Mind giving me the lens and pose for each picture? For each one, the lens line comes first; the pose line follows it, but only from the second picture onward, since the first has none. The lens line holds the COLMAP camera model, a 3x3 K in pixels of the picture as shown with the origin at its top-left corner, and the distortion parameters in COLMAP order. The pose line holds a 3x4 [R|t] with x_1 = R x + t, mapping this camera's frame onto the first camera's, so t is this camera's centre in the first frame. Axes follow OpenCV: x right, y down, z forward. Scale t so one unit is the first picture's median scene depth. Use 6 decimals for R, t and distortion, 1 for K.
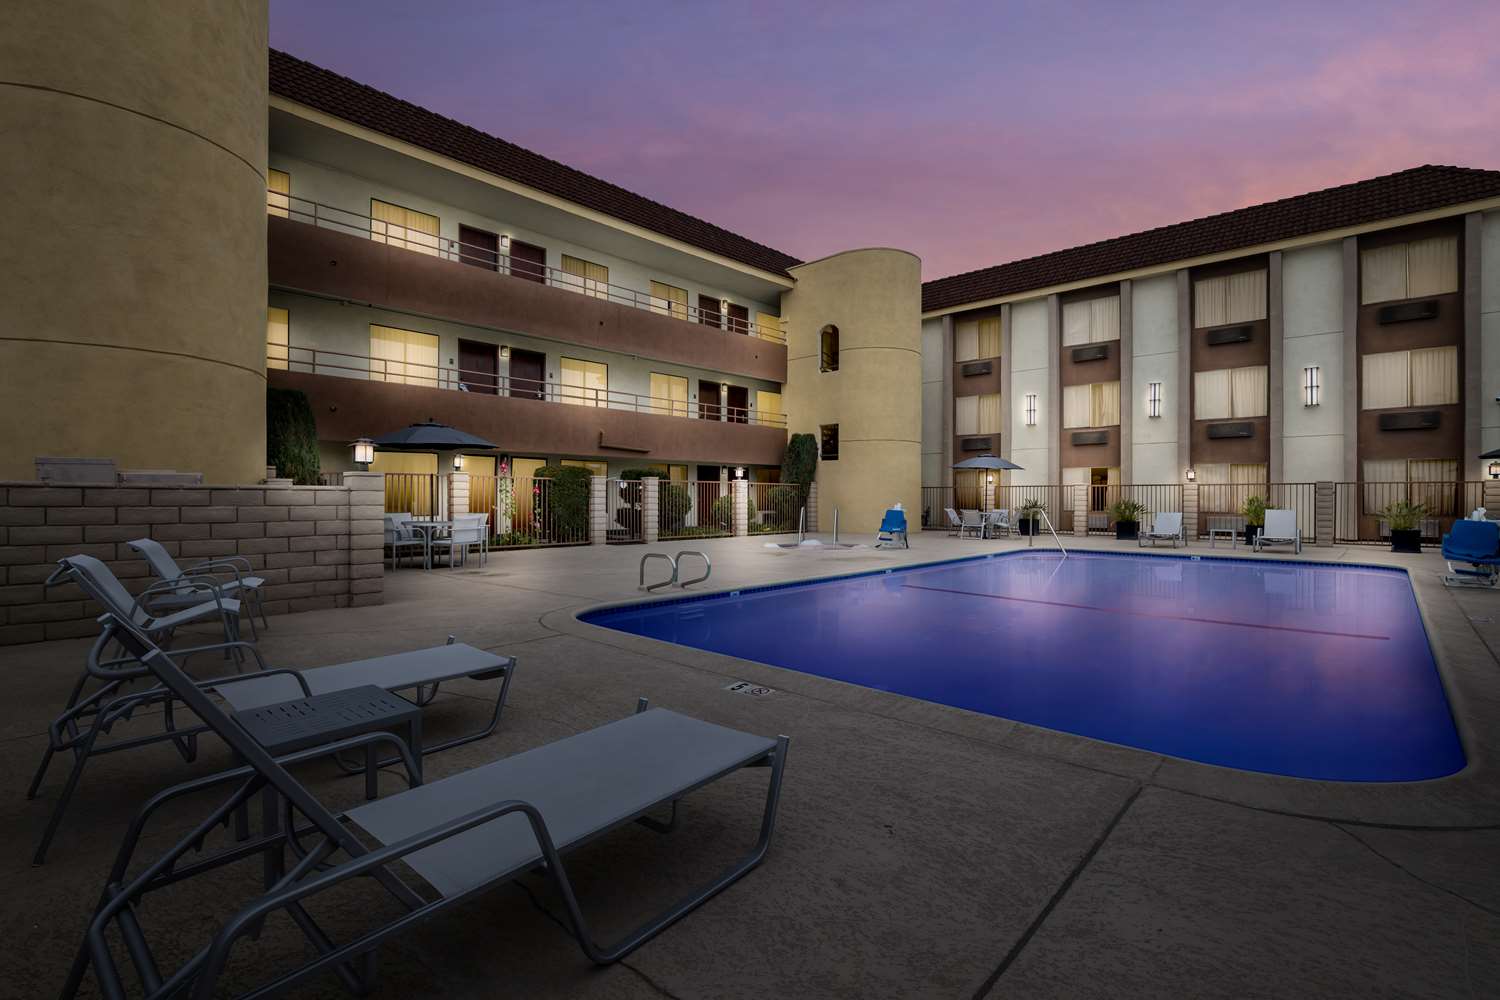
lens RADIAL K [[682.4, 0, 750.0], [0, 682.4, 500.0], [0, 0, 1]] dist [-0.001465, 0.000018]
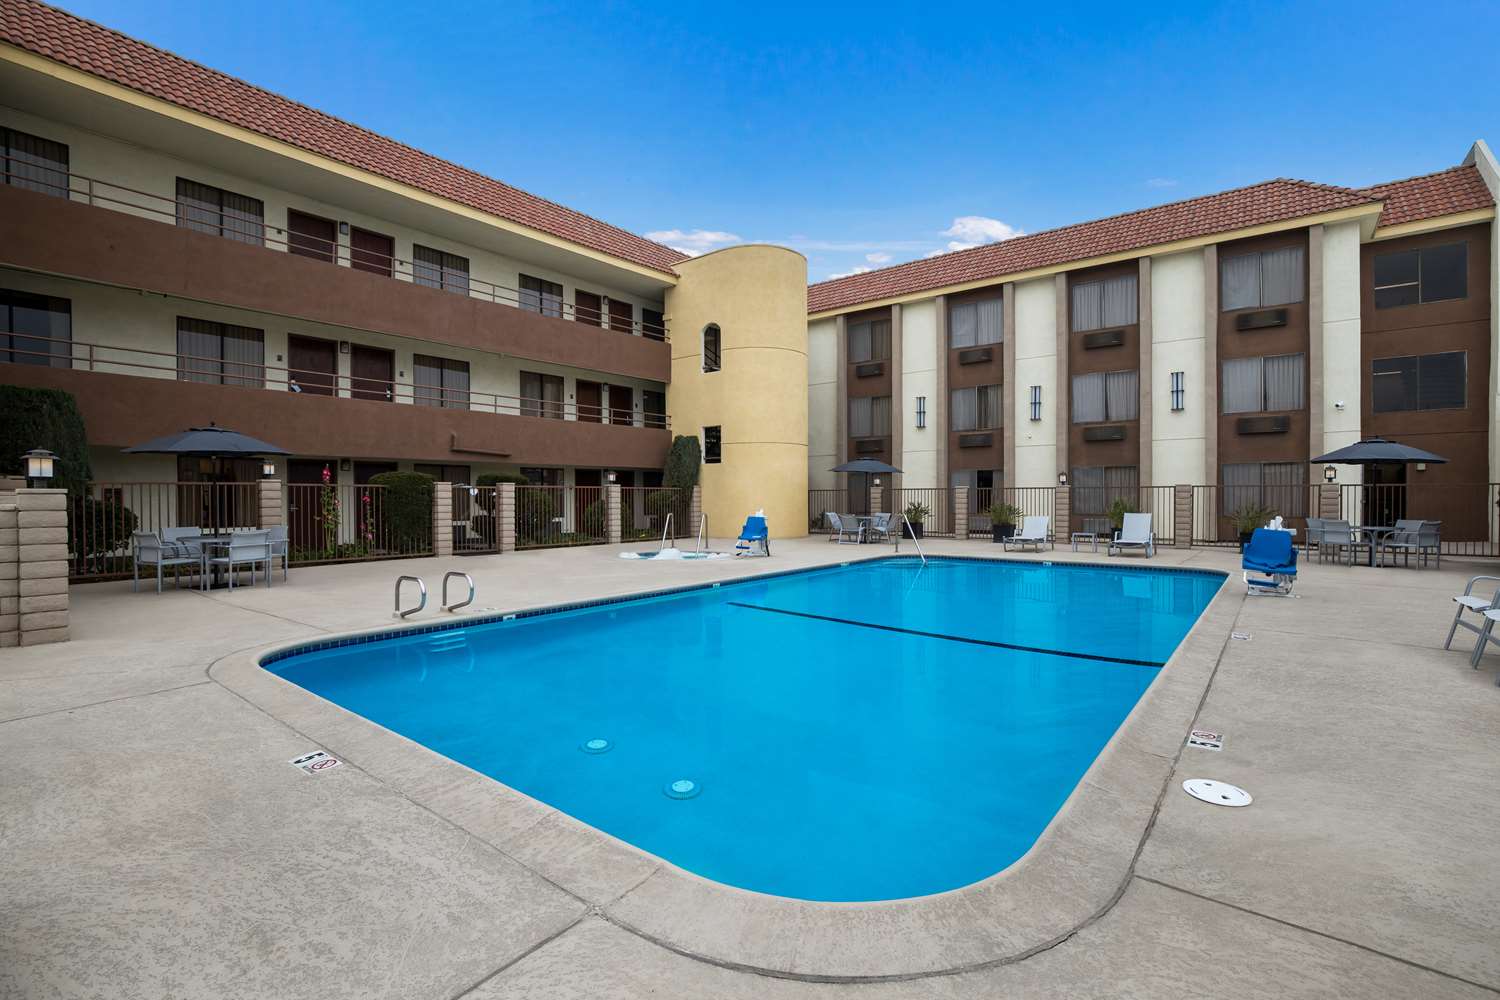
lens RADIAL K [[683.8, 0, 750.0], [0, 683.8, 500.0], [0, 0, 1]] dist [-0.014814, 0.000262]
pose [[0.997335, -0.005974, 0.072714, 0.120660], [0.005740, 0.999978, 0.003430, -0.010930], [-0.072733, -0.003004, 0.997347, 0.034524]]
